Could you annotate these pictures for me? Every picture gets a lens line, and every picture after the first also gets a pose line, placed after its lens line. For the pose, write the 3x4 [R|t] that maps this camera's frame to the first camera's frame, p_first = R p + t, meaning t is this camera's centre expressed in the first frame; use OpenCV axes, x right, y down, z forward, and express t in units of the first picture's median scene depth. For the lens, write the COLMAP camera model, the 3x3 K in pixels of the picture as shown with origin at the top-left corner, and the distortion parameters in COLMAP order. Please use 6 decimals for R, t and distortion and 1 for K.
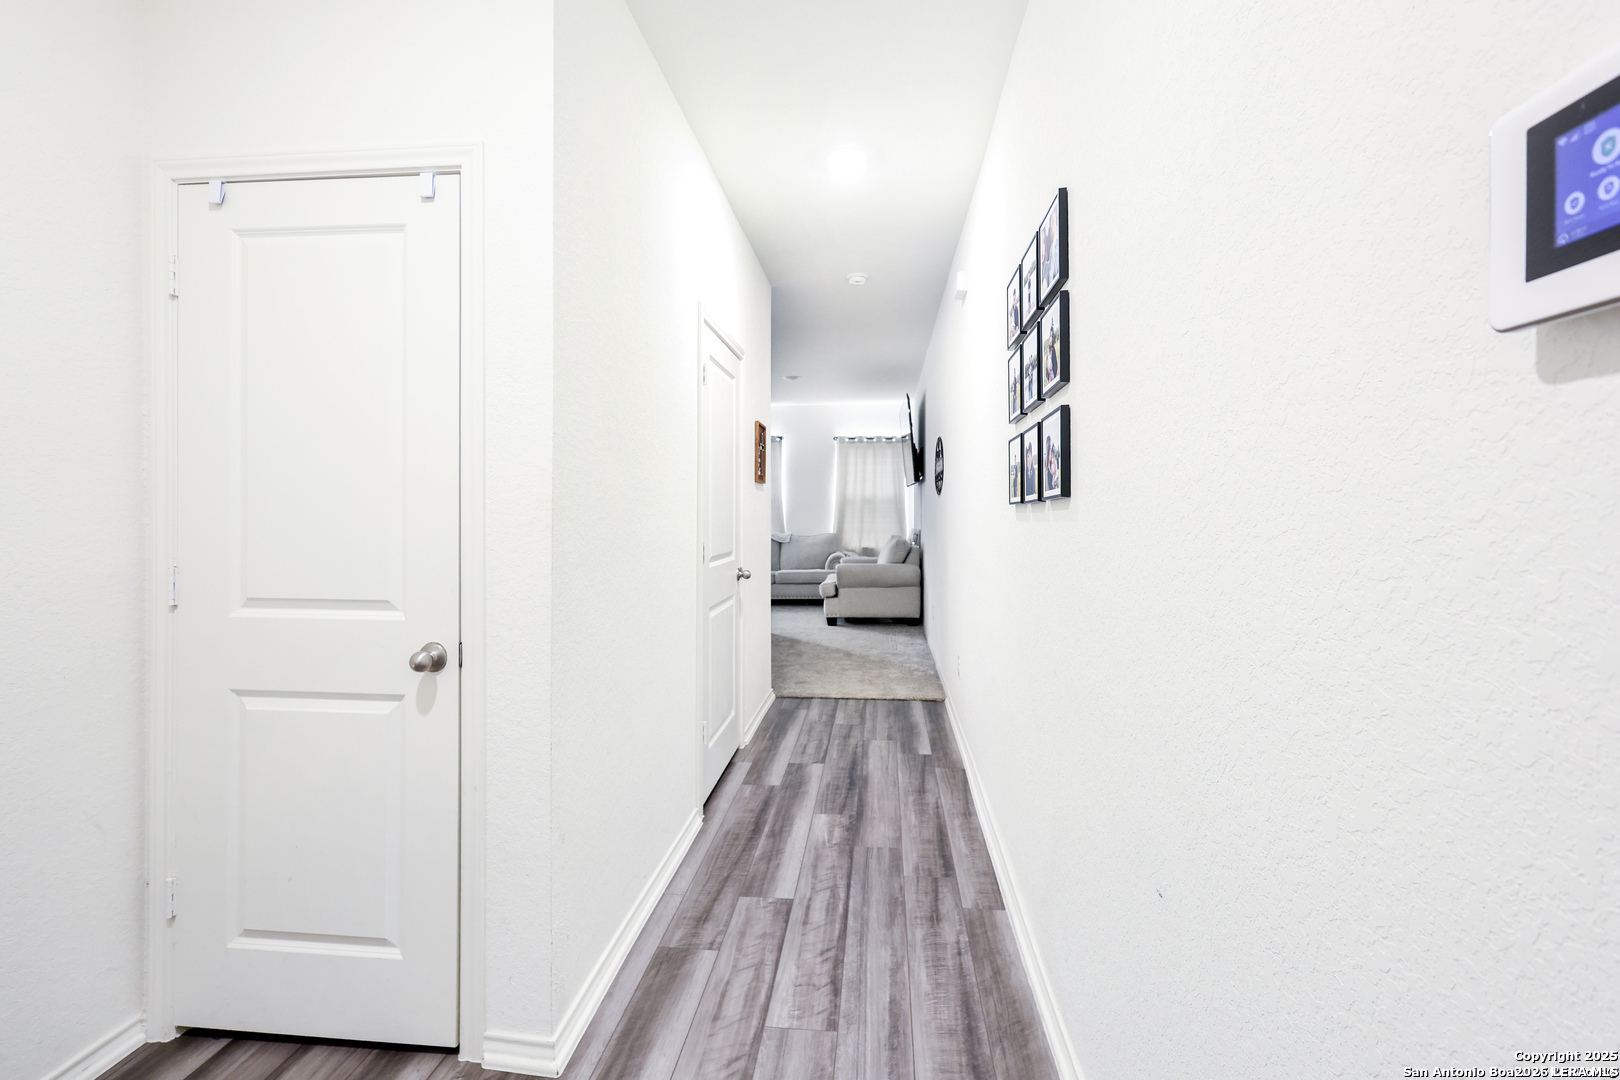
lens RADIAL K [[733.8, 0, 814.5], [0, 733.8, 507.0], [0, 0, 1]] dist [0.002755, -0.000766]
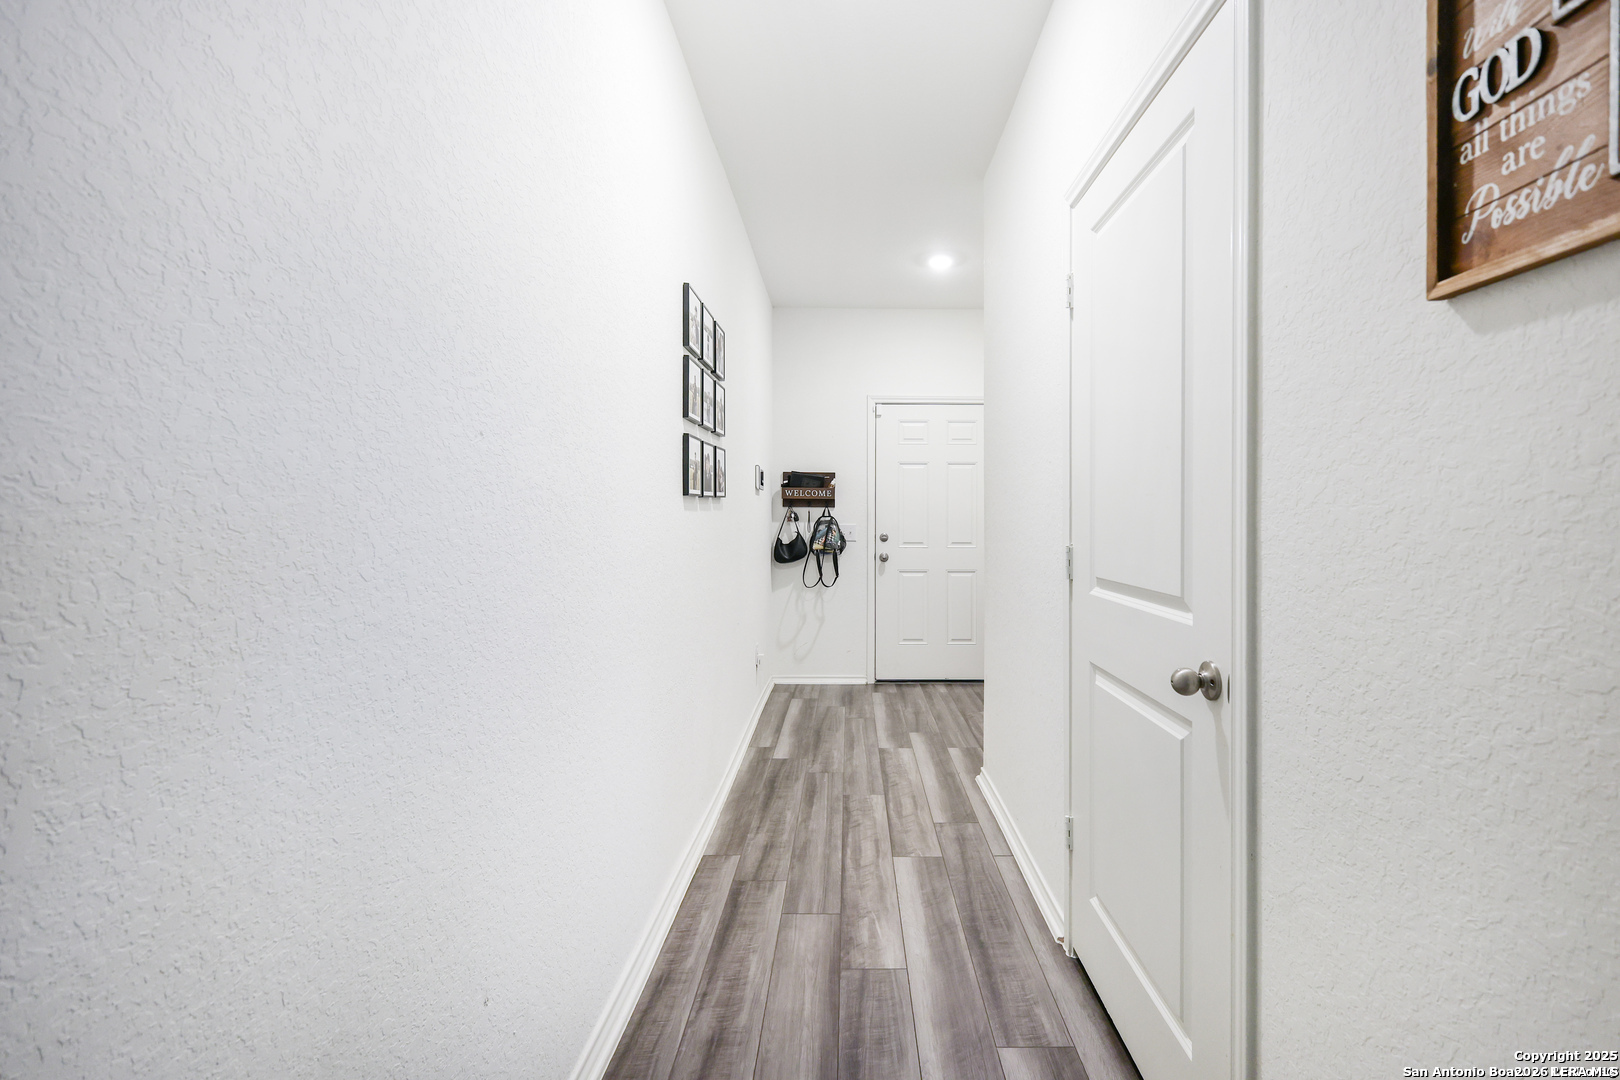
lens RADIAL K [[733.8, 0, 809.7], [0, 733.8, 530.5], [0, 0, 1]] dist [0.002755, -0.000766]
pose [[-0.999177, -0.001351, -0.040533, 0.137165], [-0.001906, 0.999905, 0.013641, 0.032253], [0.040510, 0.013707, -0.999085, 2.040239]]
